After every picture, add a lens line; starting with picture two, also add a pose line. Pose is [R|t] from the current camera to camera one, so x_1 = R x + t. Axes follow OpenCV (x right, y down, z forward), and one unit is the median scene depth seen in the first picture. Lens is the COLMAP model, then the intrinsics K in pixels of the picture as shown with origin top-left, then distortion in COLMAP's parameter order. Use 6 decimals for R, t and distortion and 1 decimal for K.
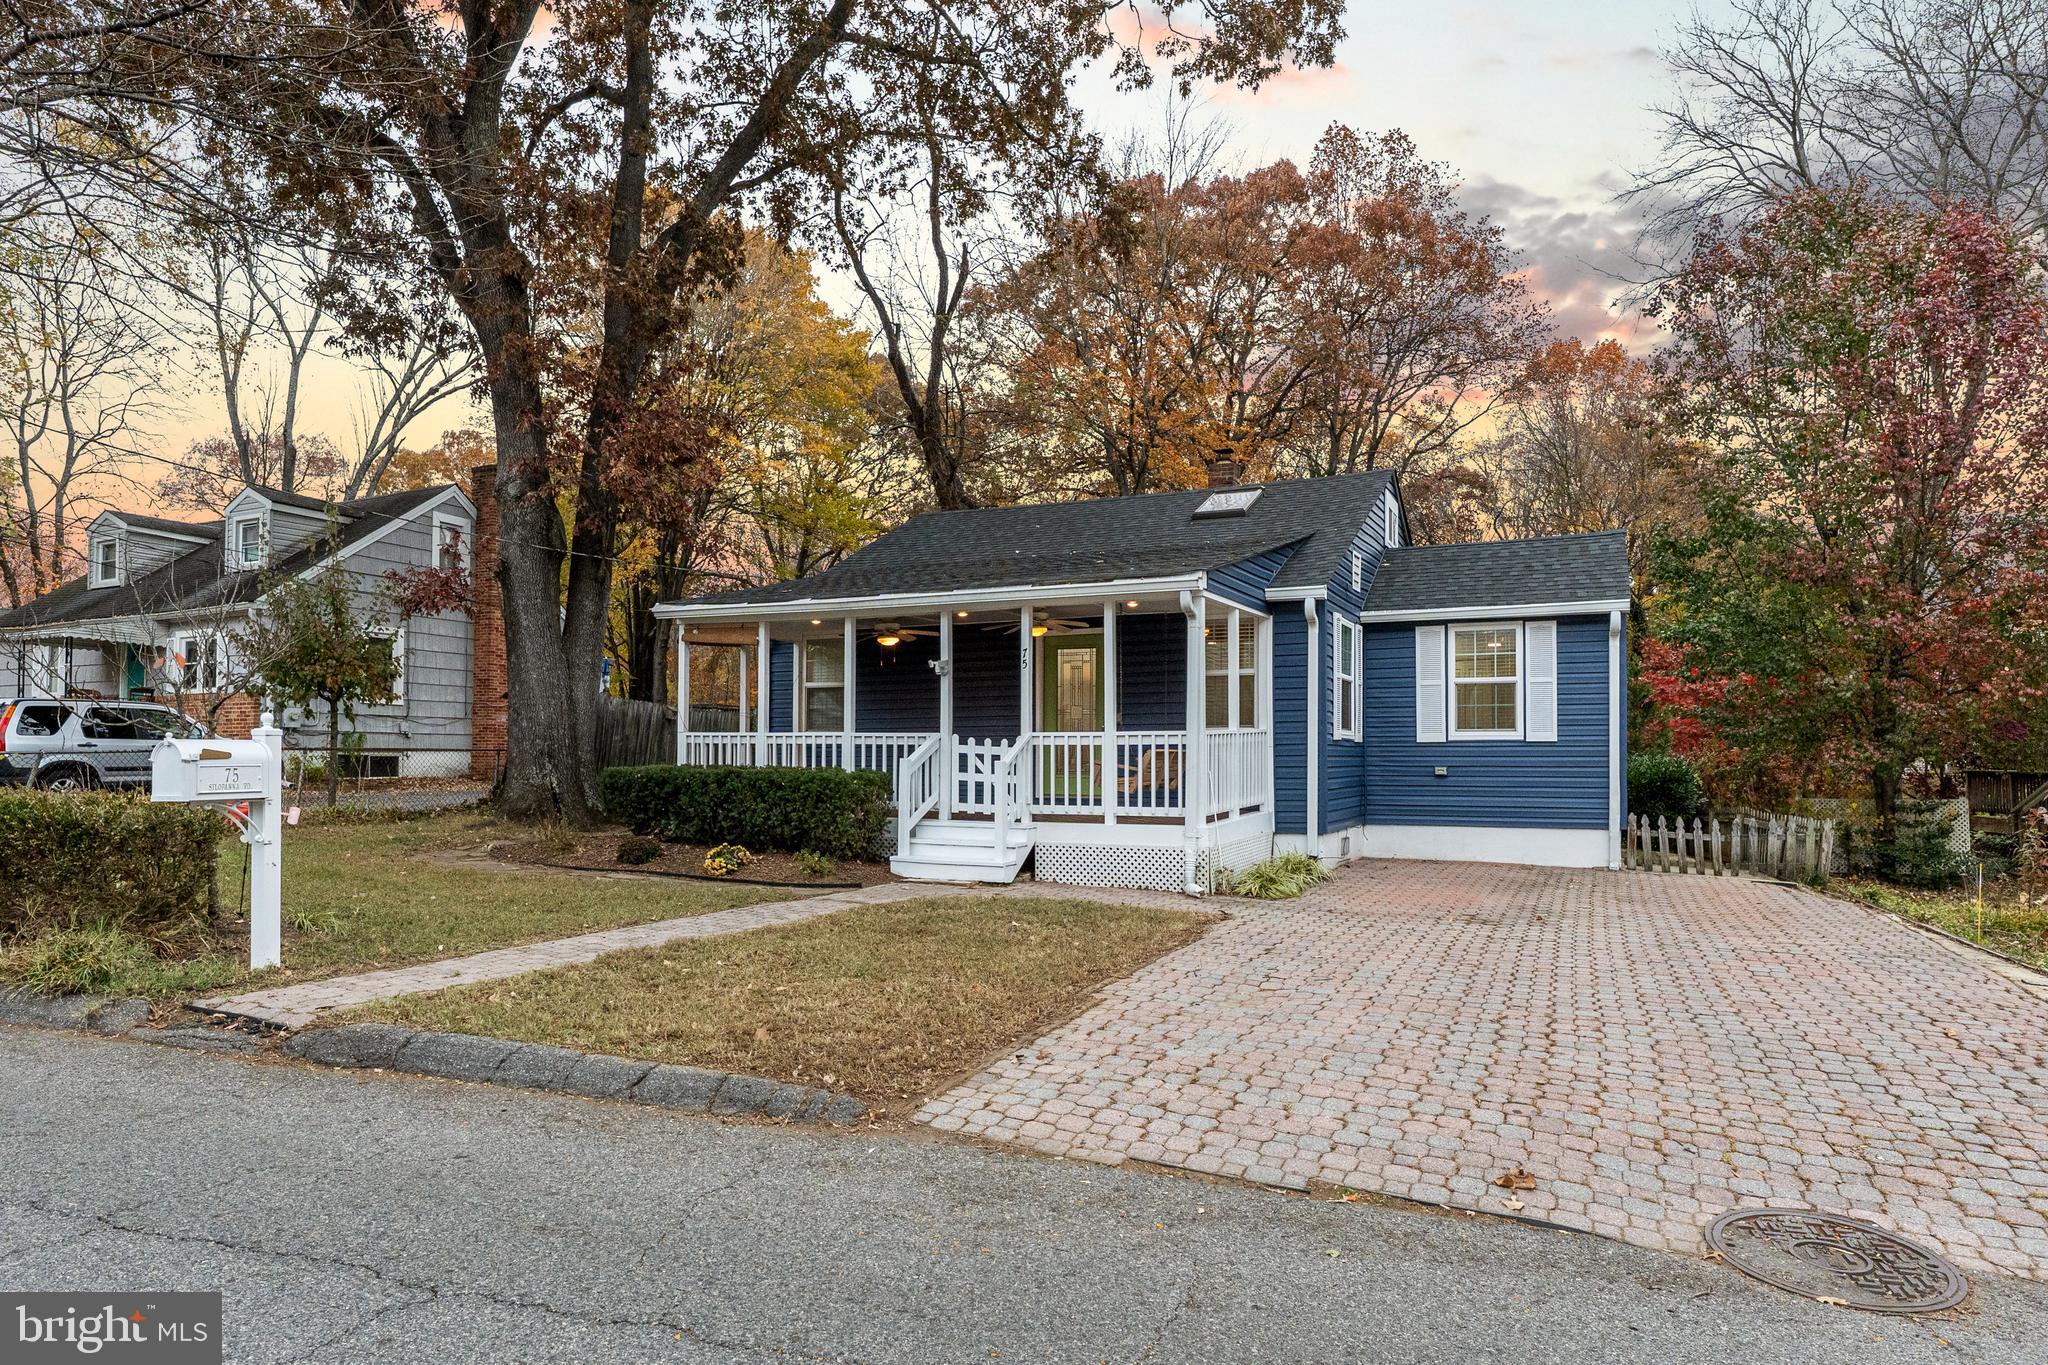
lens RADIAL K [[1252.6, 0, 1005.8], [0, 1252.6, 687.3], [0, 0, 1]] dist [-0.013303, 0.003026]
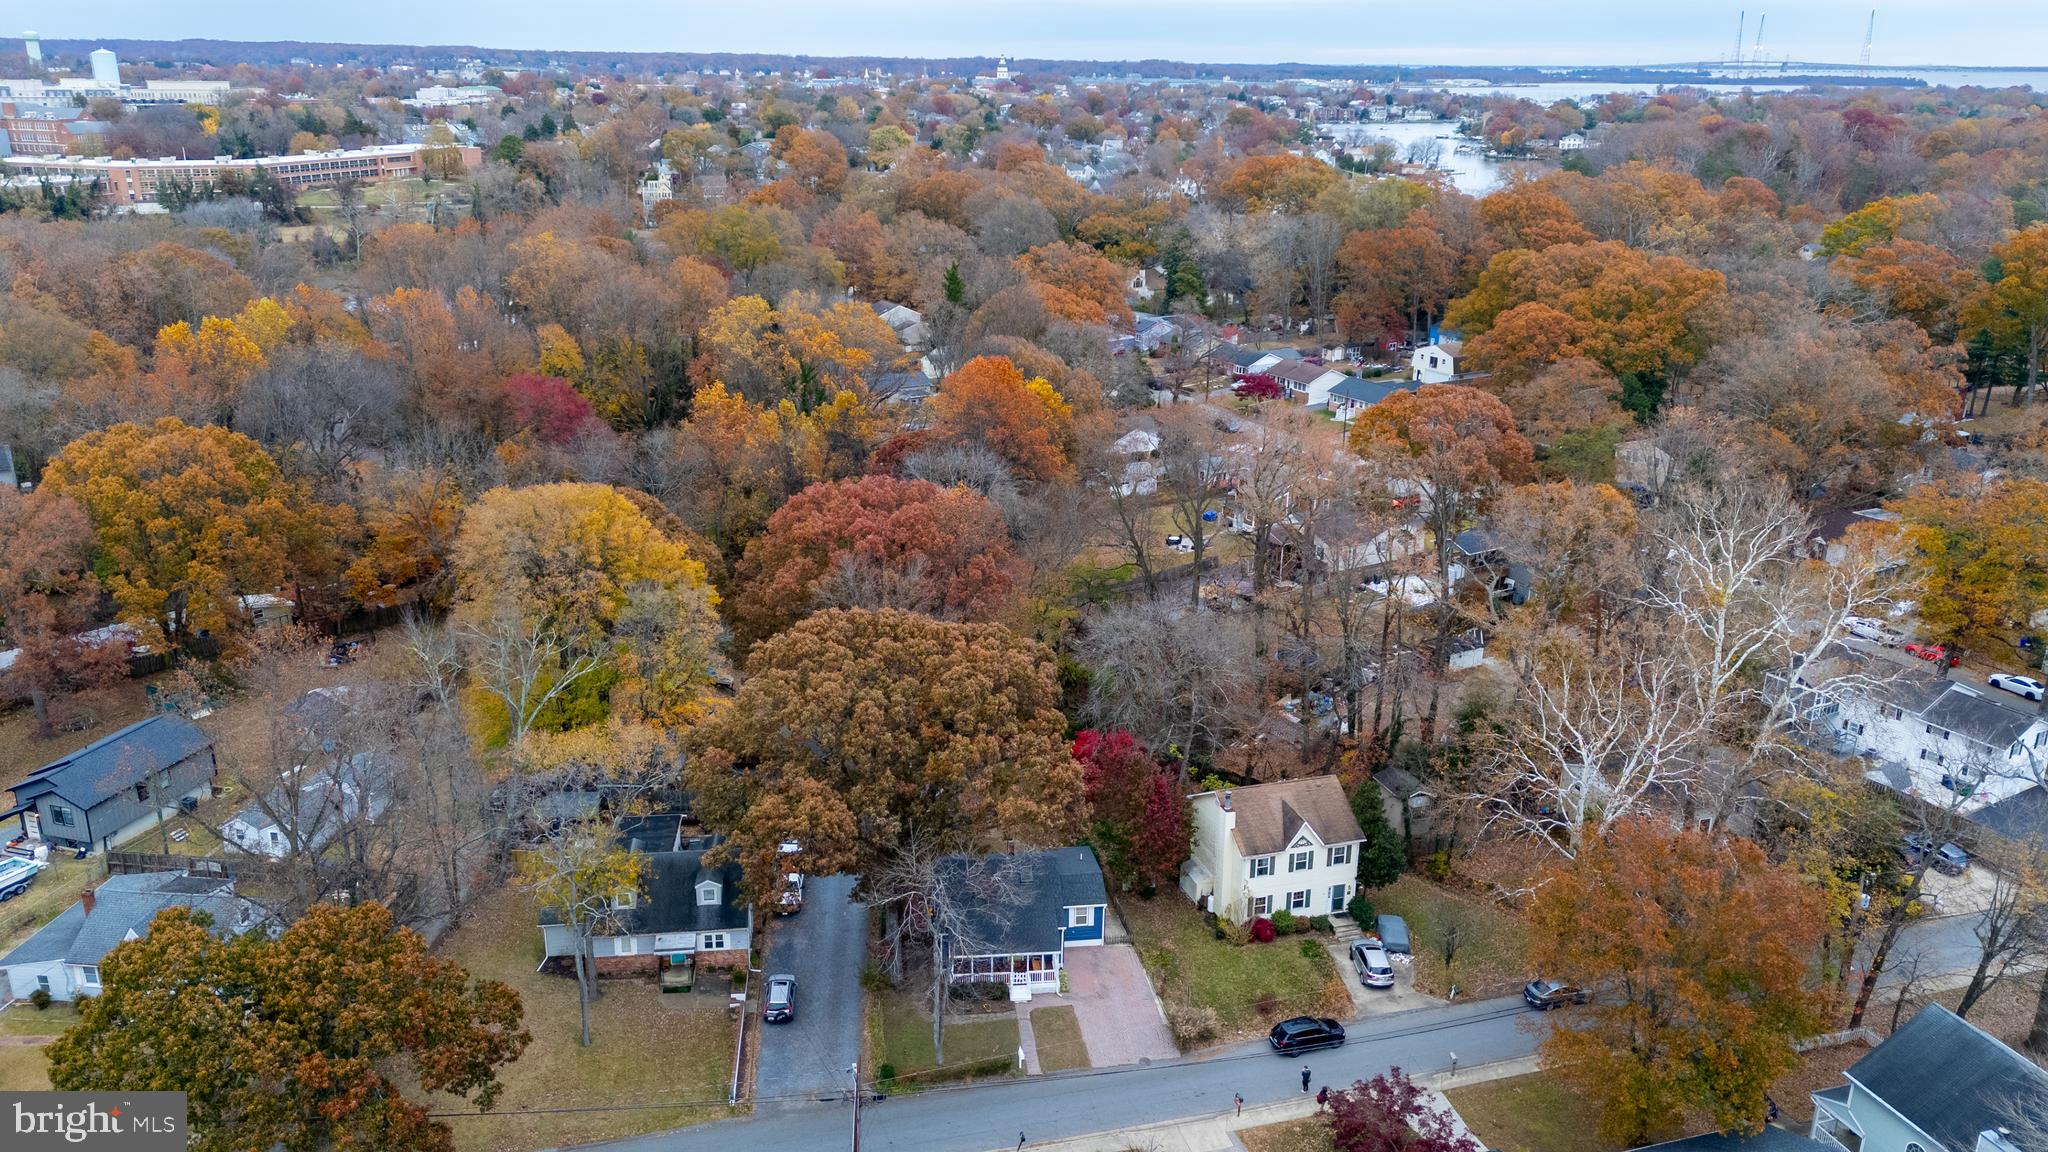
lens RADIAL K [[1487.7, 0, 1022.4], [0, 1487.7, 562.7], [0, 0, 1]] dist [0.068681, -0.056894]
pose [[0.840547, -0.165595, 0.515809, -3.273429], [-0.028499, 0.937301, 0.347353, -4.155402], [-0.540988, -0.306666, 0.783127, -3.863944]]
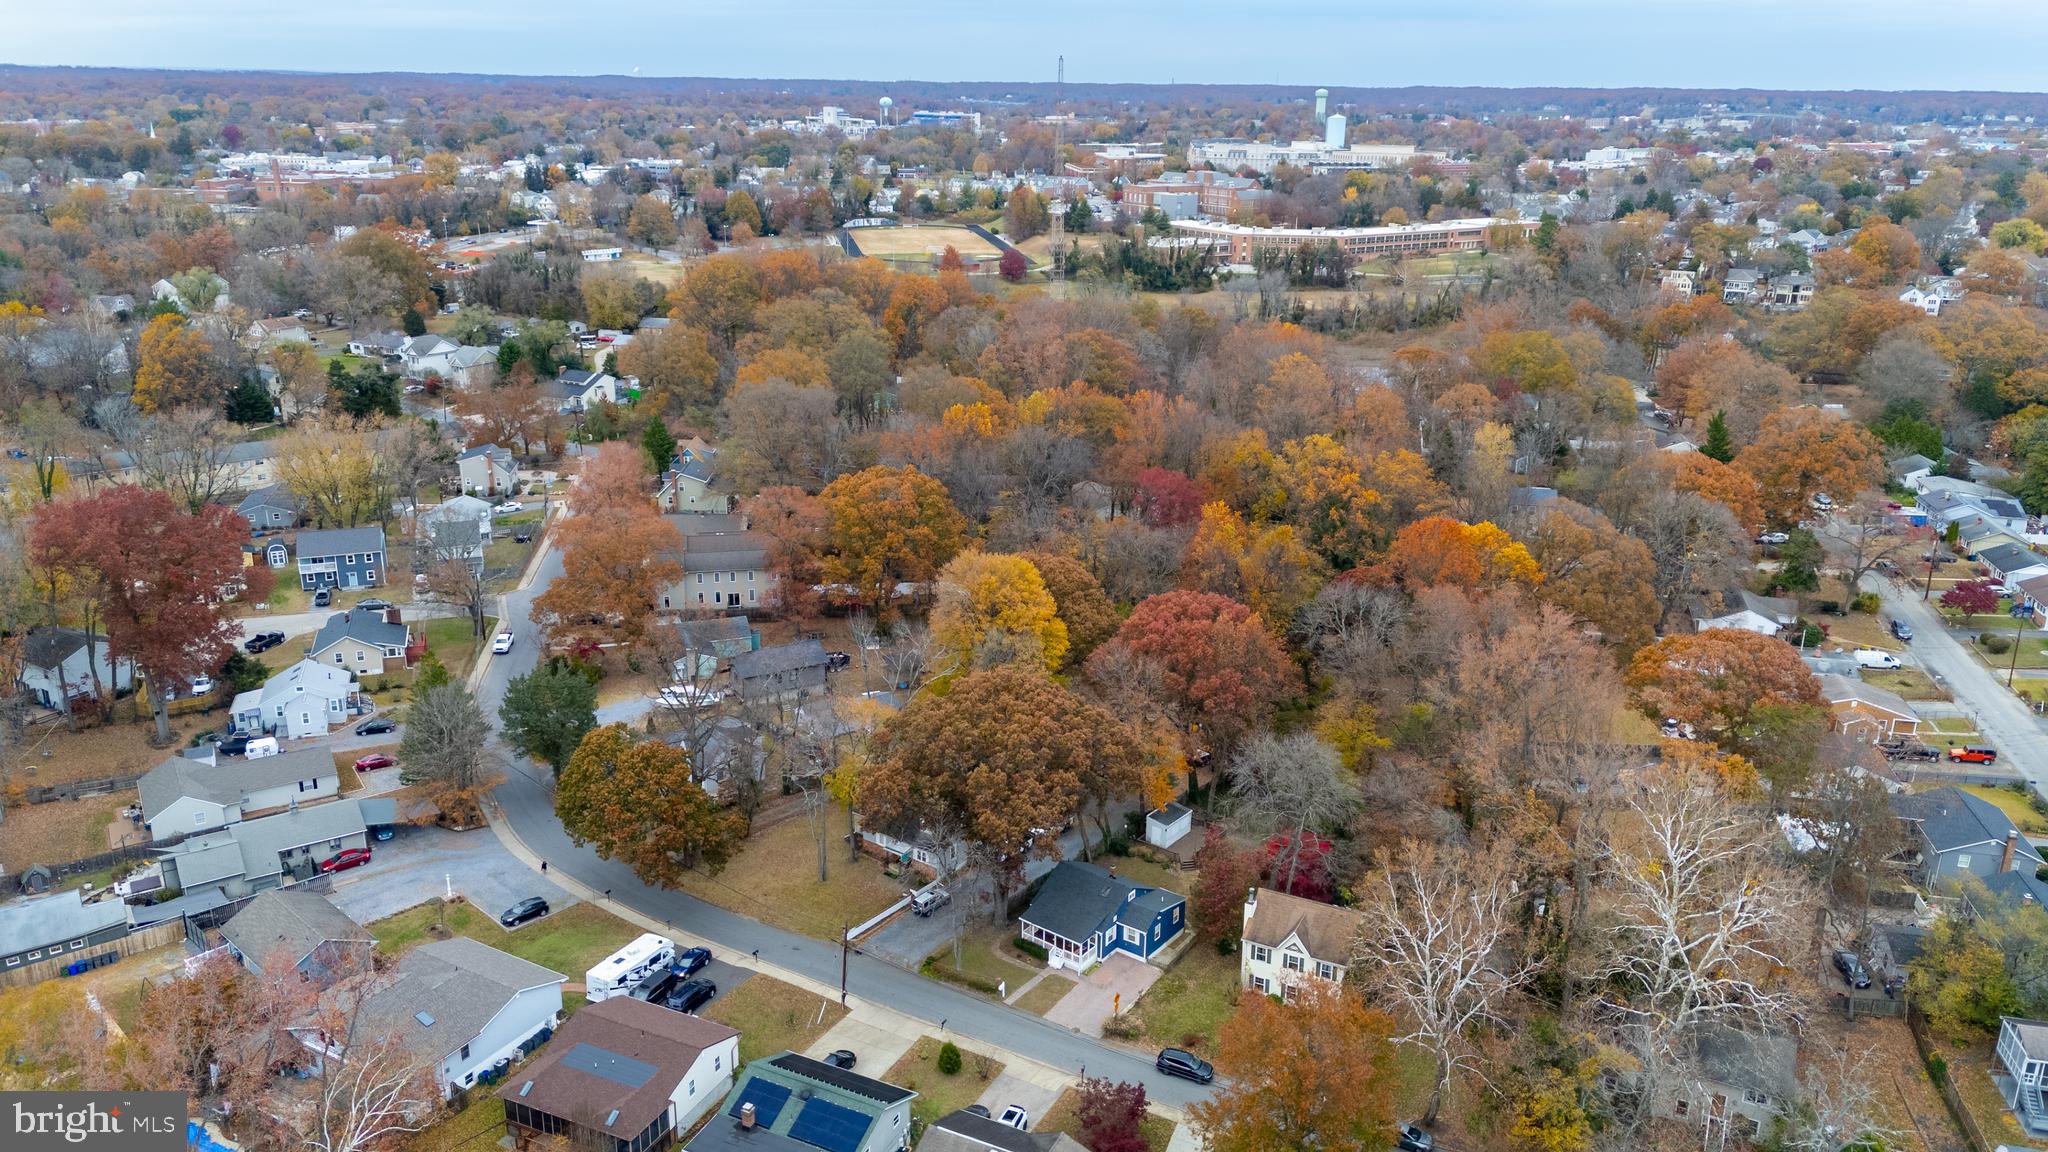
lens RADIAL K [[1487.7, 0, 1040.2], [0, 1487.7, 558.4], [0, 0, 1]] dist [0.068681, -0.056894]
pose [[0.984238, 0.062600, -0.165401, 1.354021], [-0.003803, 0.942531, 0.334098, -5.790441], [0.176810, -0.328203, 0.927912, -7.494655]]
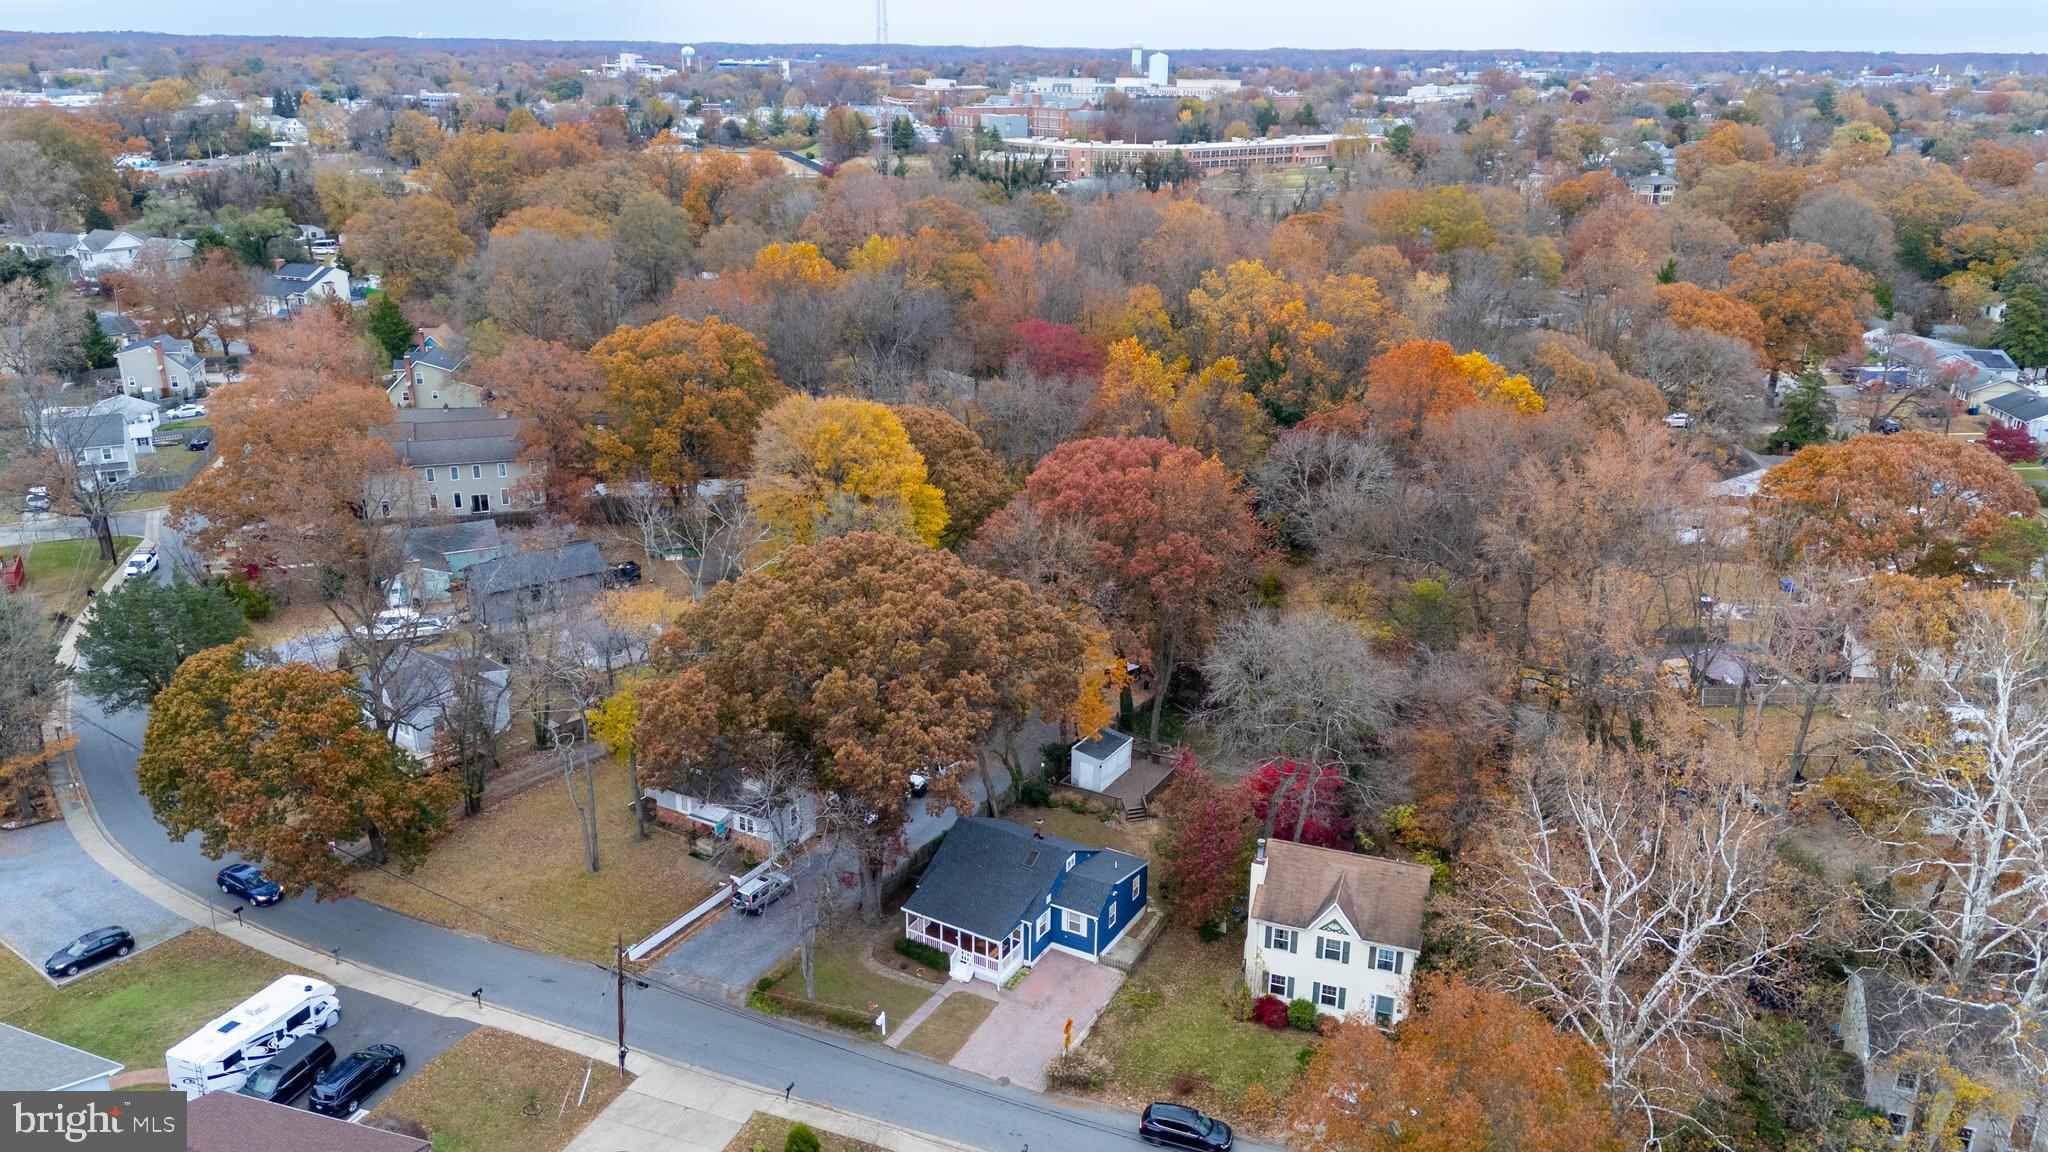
lens RADIAL K [[1487.7, 0, 1034.9], [0, 1487.7, 568.8], [0, 0, 1]] dist [0.068681, -0.056894]
pose [[0.998102, 0.027054, -0.055328, 0.598295], [-0.005360, 0.933104, 0.359568, -3.861885], [0.061355, -0.358589, 0.931477, -4.465378]]
